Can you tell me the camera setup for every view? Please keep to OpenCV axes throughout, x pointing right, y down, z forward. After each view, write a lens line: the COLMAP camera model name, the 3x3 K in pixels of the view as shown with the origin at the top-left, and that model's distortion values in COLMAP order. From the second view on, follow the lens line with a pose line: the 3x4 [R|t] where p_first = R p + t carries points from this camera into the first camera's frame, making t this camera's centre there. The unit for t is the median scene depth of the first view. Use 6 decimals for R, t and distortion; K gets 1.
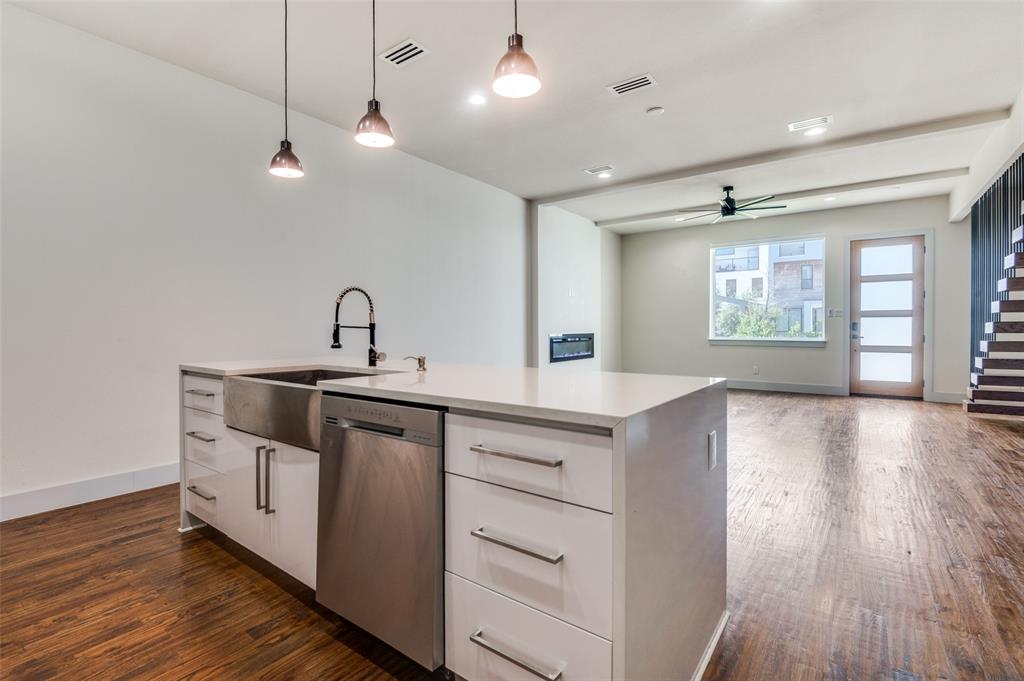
lens RADIAL K [[469.9, 0, 513.1], [0, 469.9, 324.3], [0, 0, 1]] dist [-0.012380, -0.000553]
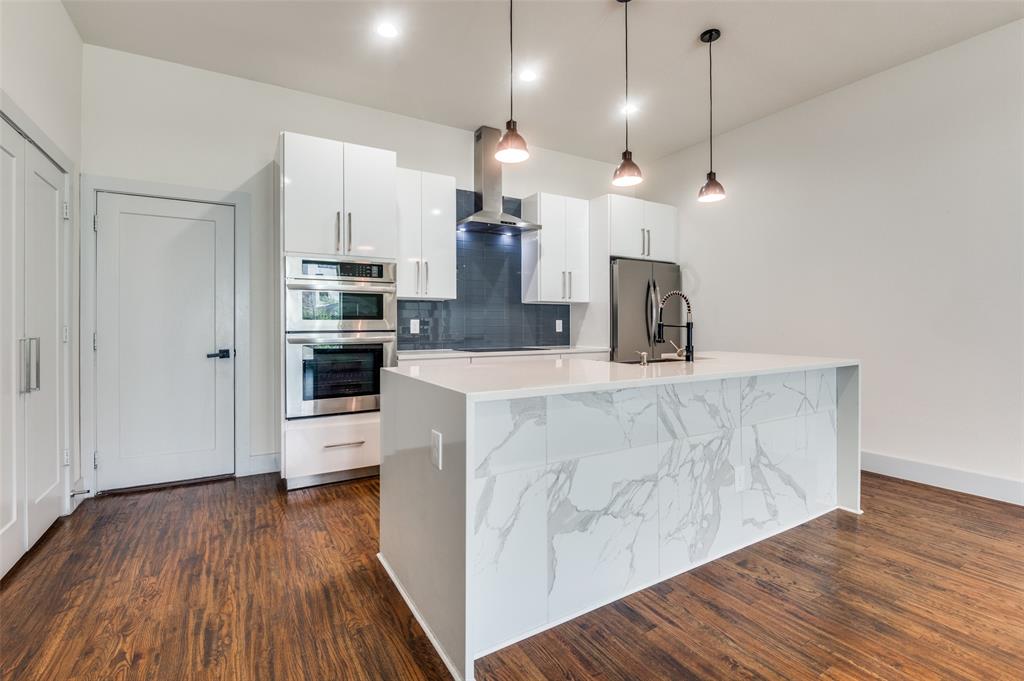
lens RADIAL K [[462.5, 0, 506.3], [0, 462.5, 325.5], [0, 0, 1]] dist [-0.002247, -0.000742]
pose [[-0.387944, 0.007605, -0.921652, 0.823425], [0.011916, 0.999924, 0.003235, -0.003414], [0.921606, -0.009727, -0.388005, 0.974205]]
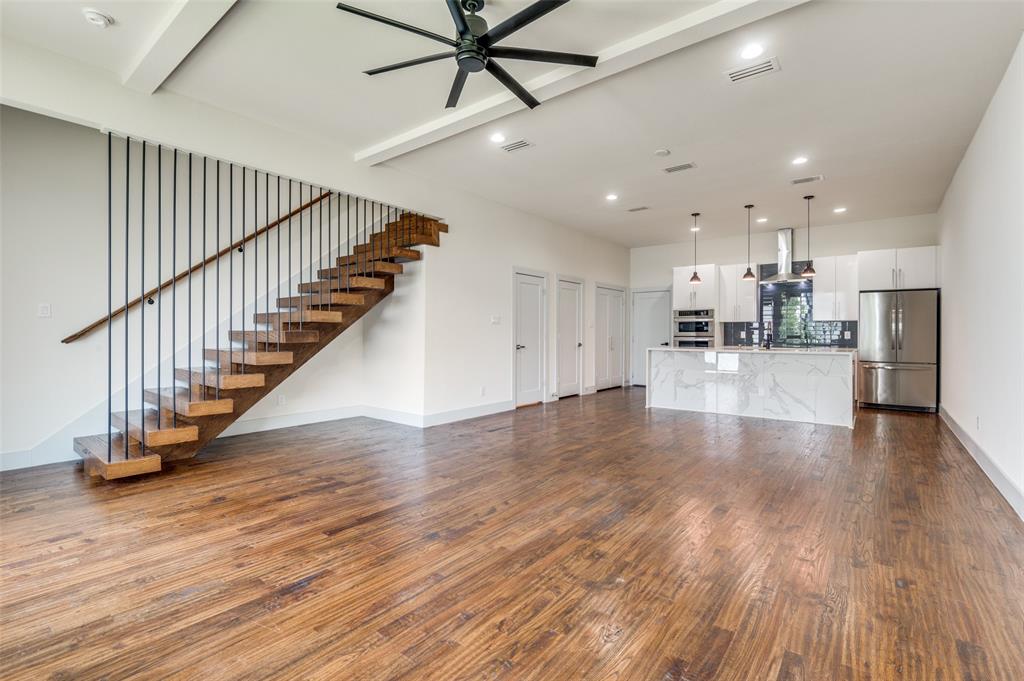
lens RADIAL K [[459.7, 0, 520.6], [0, 459.7, 335.0], [0, 0, 1]] dist [0.001512, -0.000010]
pose [[-0.999781, 0.001986, 0.020818, 1.029227], [0.001898, 0.999989, -0.004254, 0.014556], [-0.020826, -0.004214, -0.999774, 3.524644]]
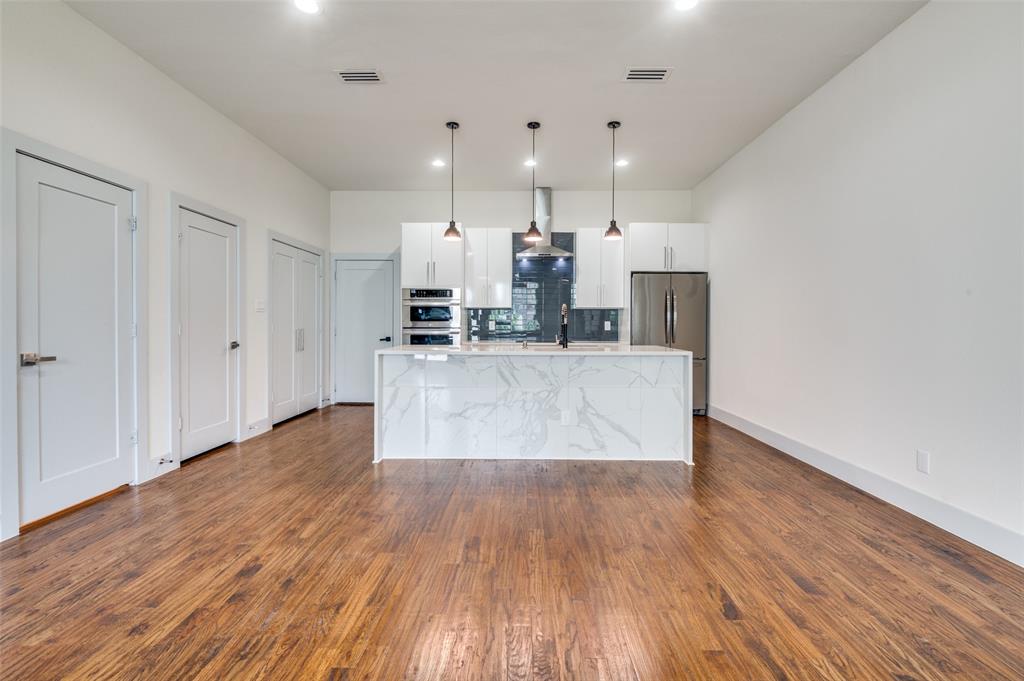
lens RADIAL K [[458.5, 0, 510.4], [0, 458.5, 329.7], [0, 0, 1]] dist [-0.000893, -0.000436]
pose [[-0.815315, 0.008209, -0.578959, 0.822167], [0.004928, 0.999962, 0.007238, 0.006528], [0.578996, 0.003048, -0.815324, 2.173698]]
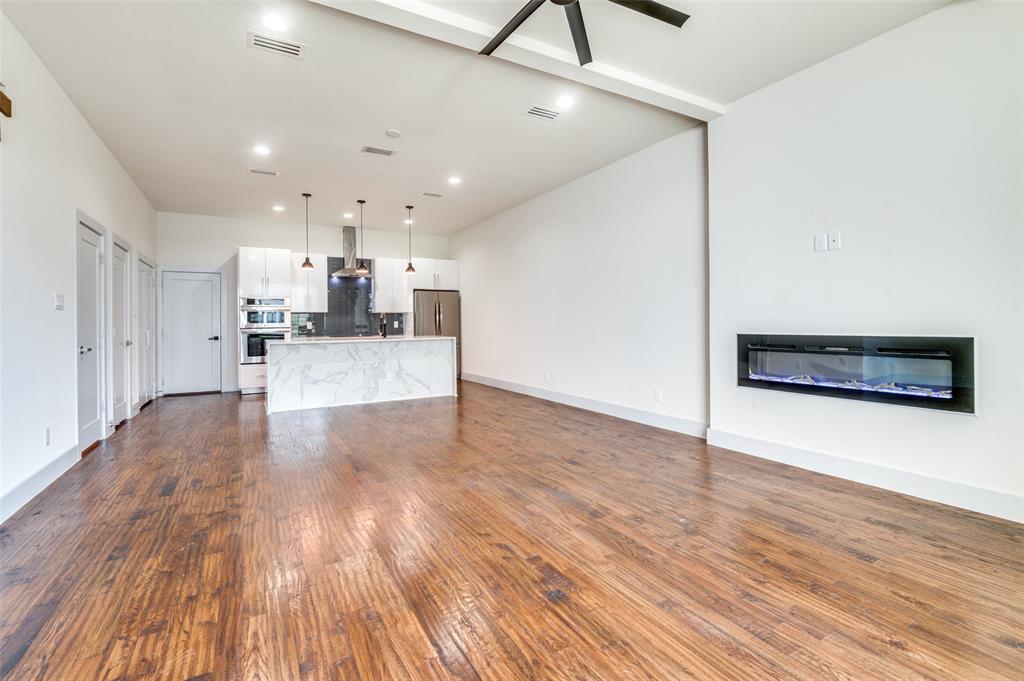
lens RADIAL K [[461.1, 0, 512.6], [0, 461.1, 320.9], [0, 0, 1]] dist [-0.000603, -0.001249]
pose [[-0.398646, 0.005979, -0.917085, 1.952396], [0.019849, 0.999801, -0.002109, 0.005446], [0.916890, -0.019044, -0.398686, 2.763731]]
